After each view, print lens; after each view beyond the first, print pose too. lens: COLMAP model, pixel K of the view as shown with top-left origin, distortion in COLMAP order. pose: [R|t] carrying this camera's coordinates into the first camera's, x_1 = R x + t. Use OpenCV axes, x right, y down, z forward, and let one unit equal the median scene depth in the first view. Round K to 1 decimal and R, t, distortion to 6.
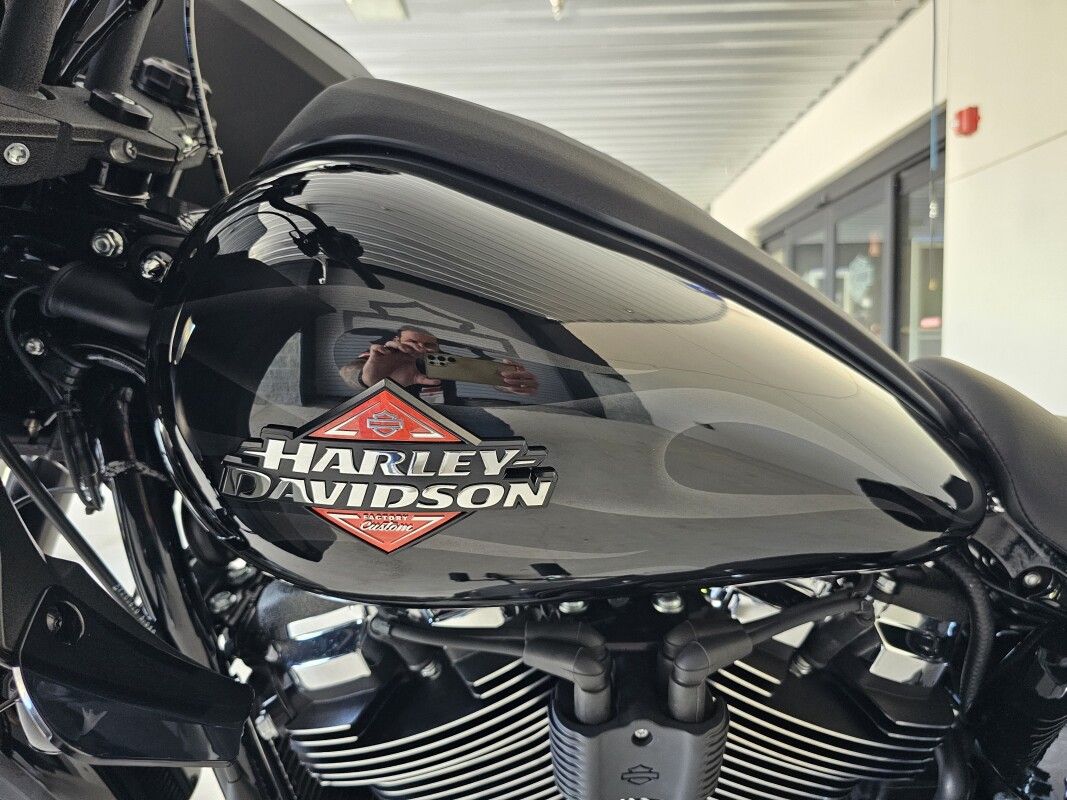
lens RADIAL K [[732.9, 0, 549.2], [0, 732.9, 387.1], [0, 0, 1]] dist [0.007371, 0.000743]
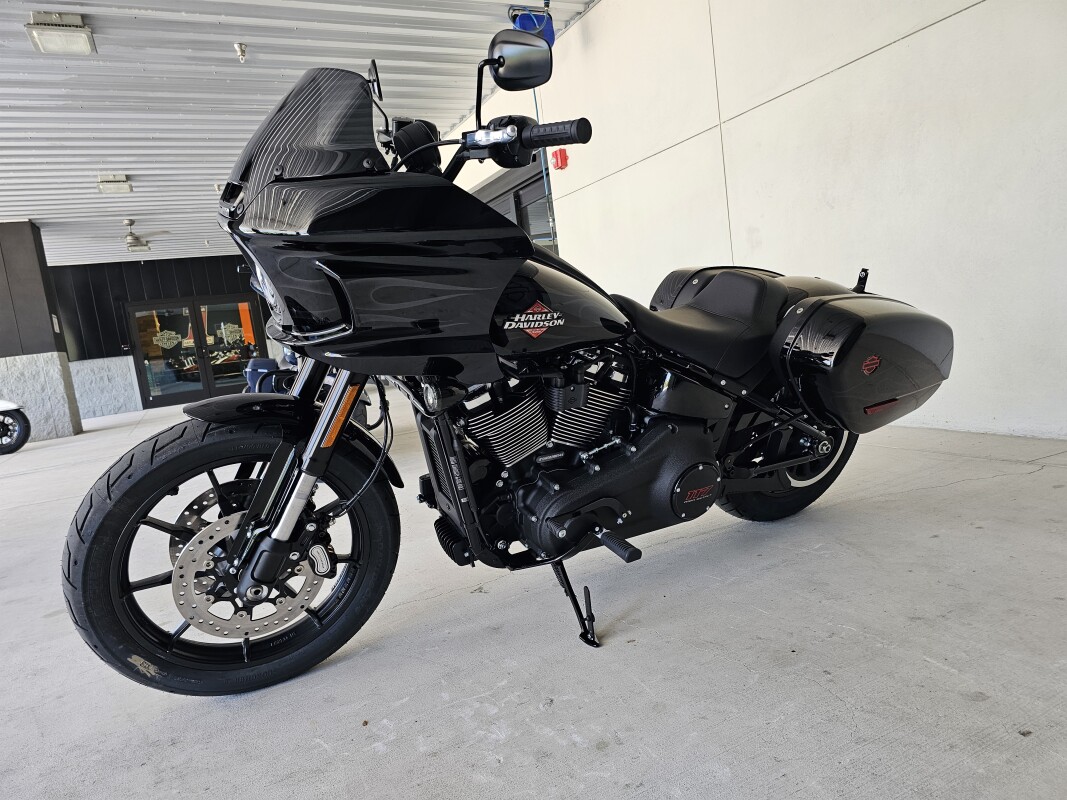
lens RADIAL K [[724.1, 0, 556.1], [0, 724.1, 410.7], [0, 0, 1]] dist [0.006696, -0.006475]
pose [[0.868481, -0.154530, 0.471021, -2.362293], [0.137825, 0.987980, 0.070005, 0.377430], [-0.476177, 0.004121, 0.879340, -3.157498]]
